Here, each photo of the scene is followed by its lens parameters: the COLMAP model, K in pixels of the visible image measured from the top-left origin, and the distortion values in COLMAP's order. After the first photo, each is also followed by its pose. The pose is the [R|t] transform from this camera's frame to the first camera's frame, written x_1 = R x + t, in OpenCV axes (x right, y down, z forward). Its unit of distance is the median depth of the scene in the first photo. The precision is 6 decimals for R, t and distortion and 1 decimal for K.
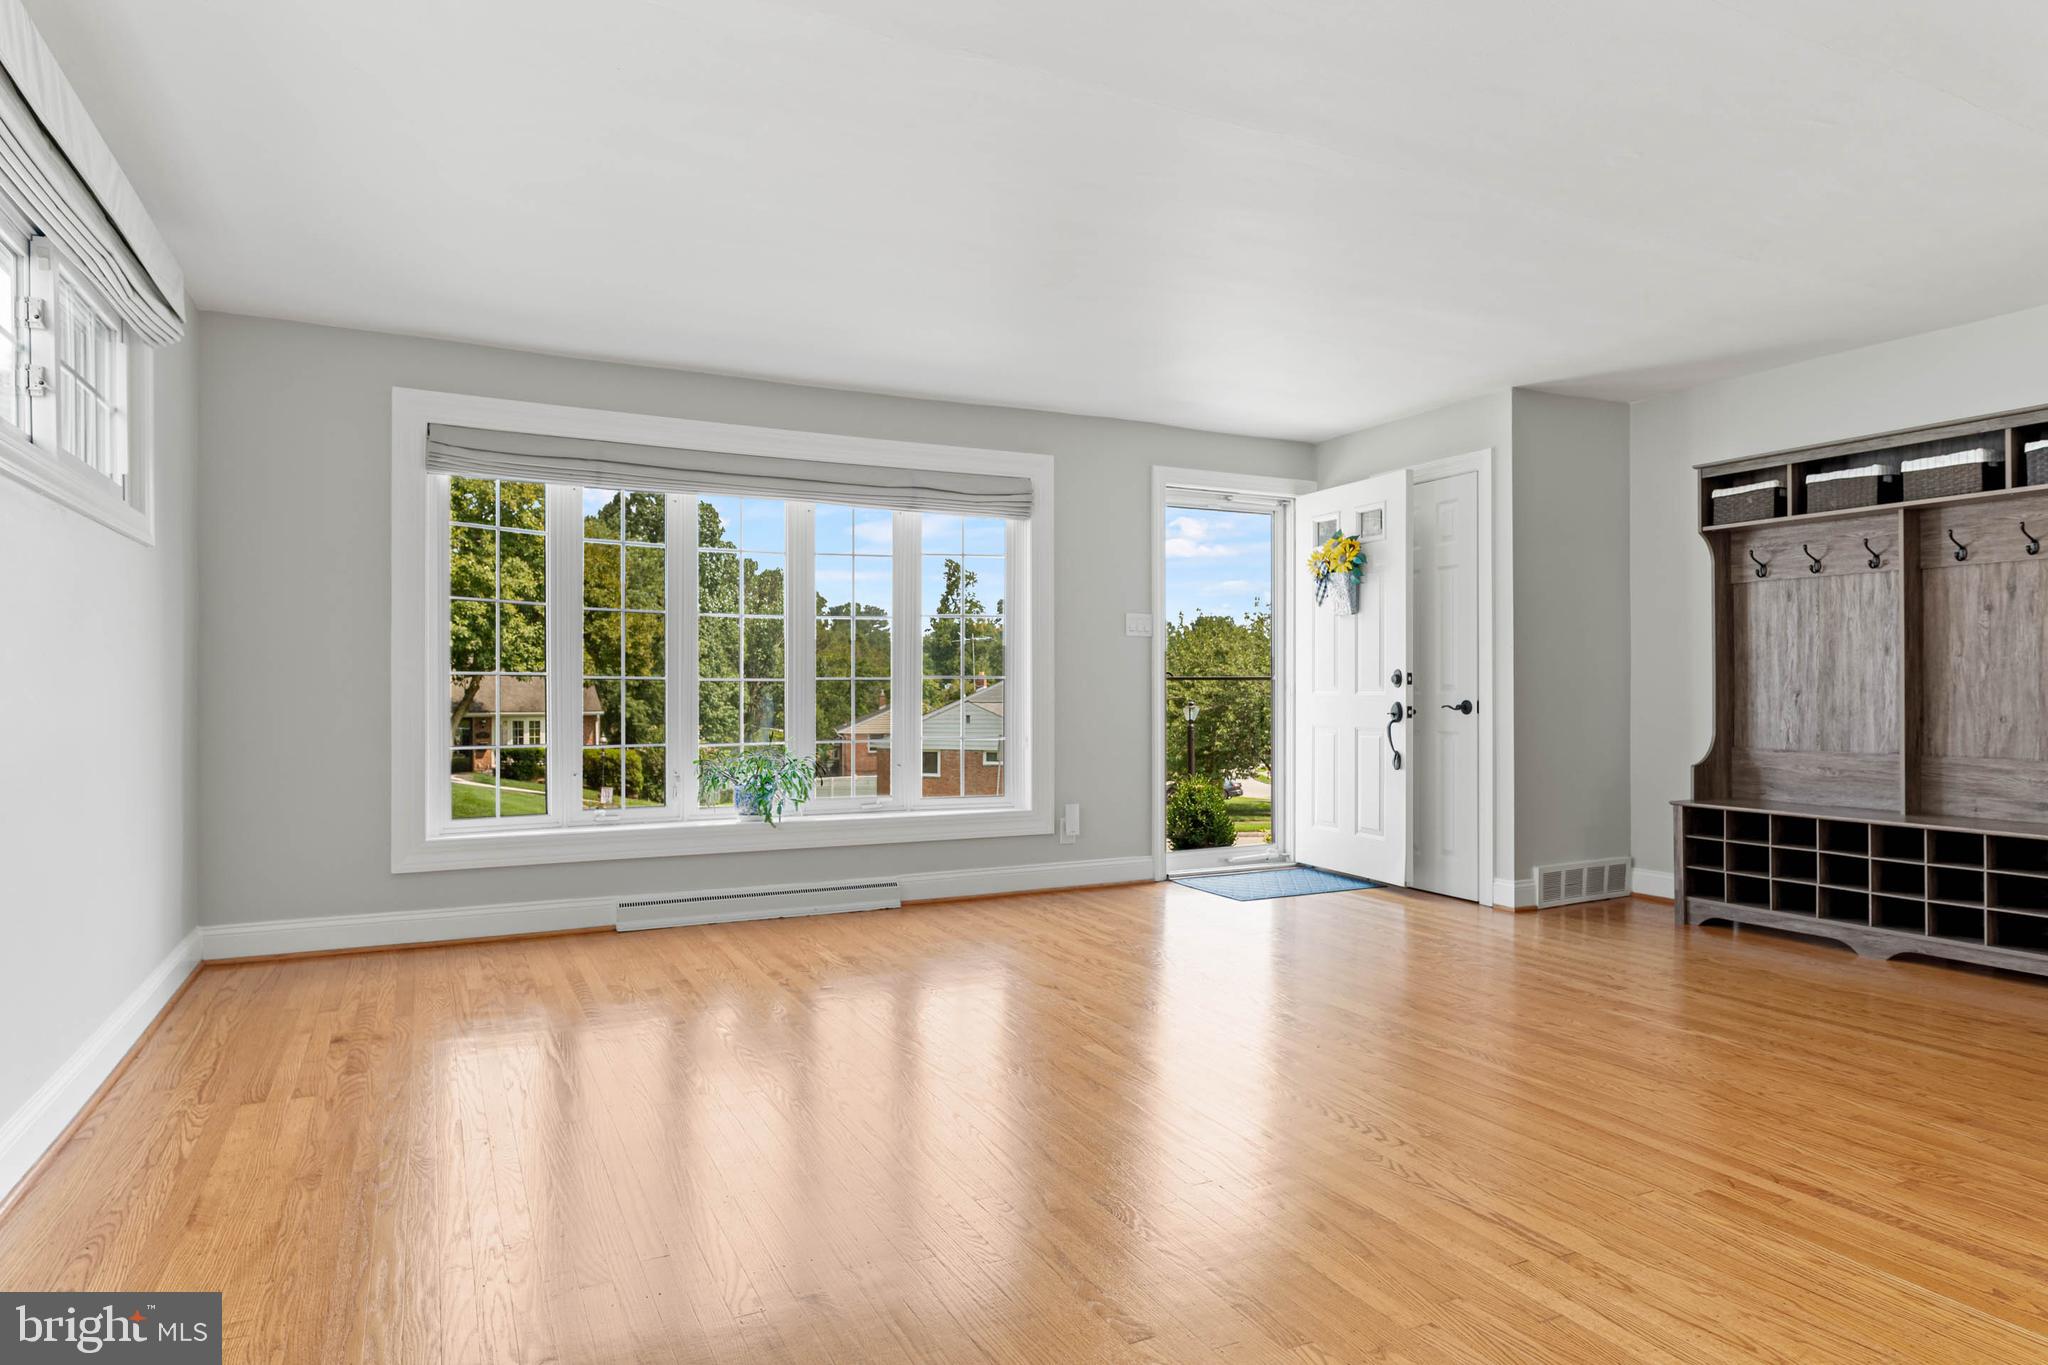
lens RADIAL K [[1173.8, 0, 1023.6], [0, 1173.8, 686.2], [0, 0, 1]] dist [-0.000556, 0.000786]
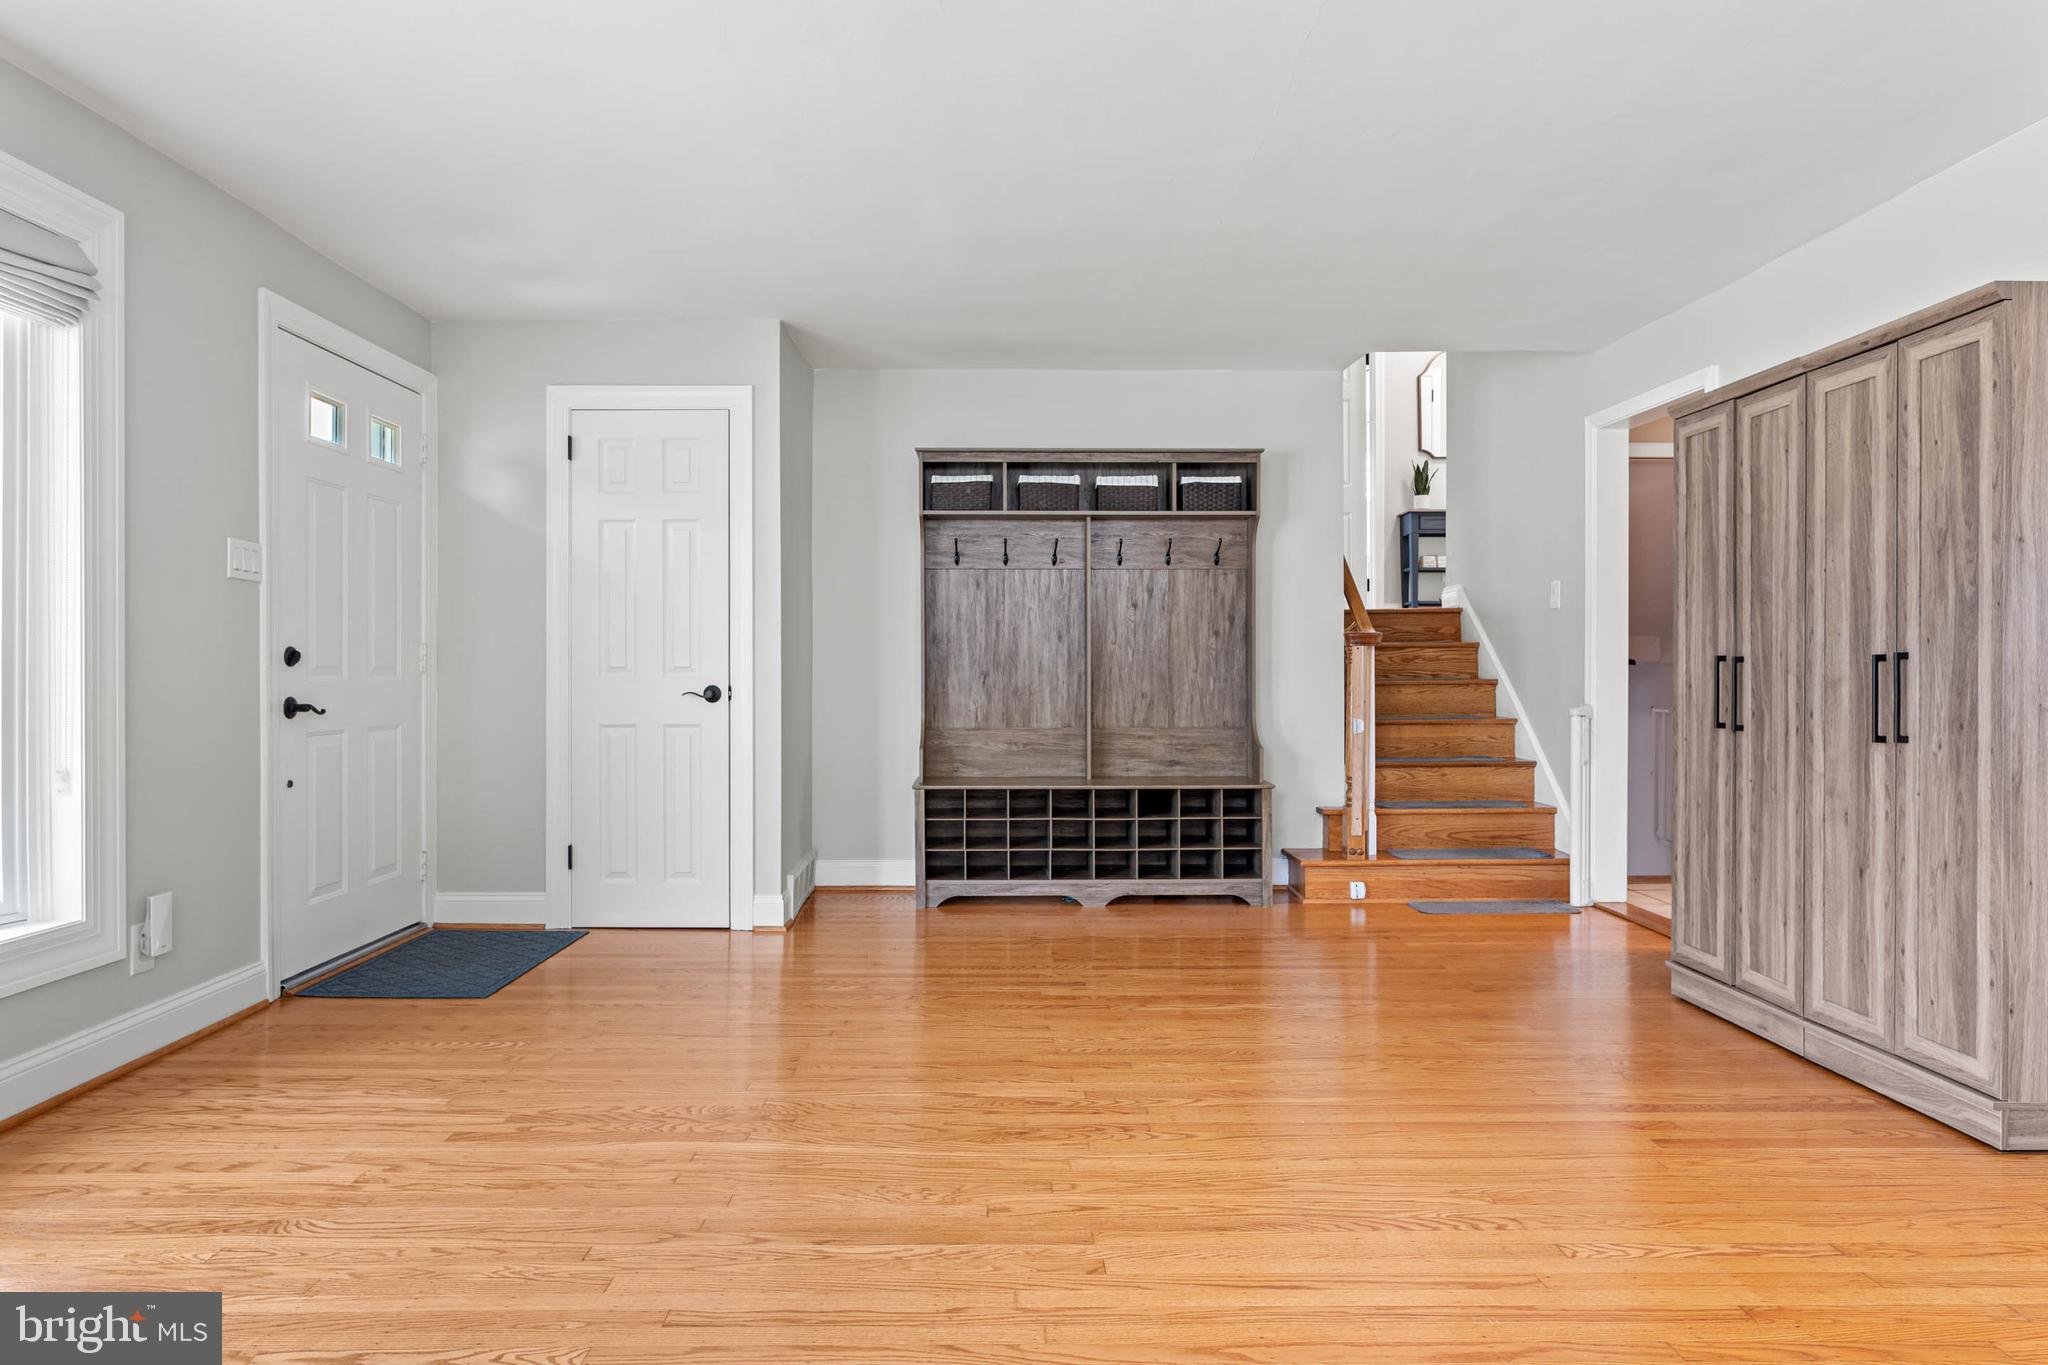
lens RADIAL K [[1180.2, 0, 1010.9], [0, 1180.2, 673.5], [0, 0, 1]] dist [-0.003073, -0.001972]
pose [[0.442126, -0.002757, 0.896949, -0.313729], [-0.000868, 0.999993, 0.003502, 0.000586], [-0.896953, -0.002327, 0.442120, 0.517100]]
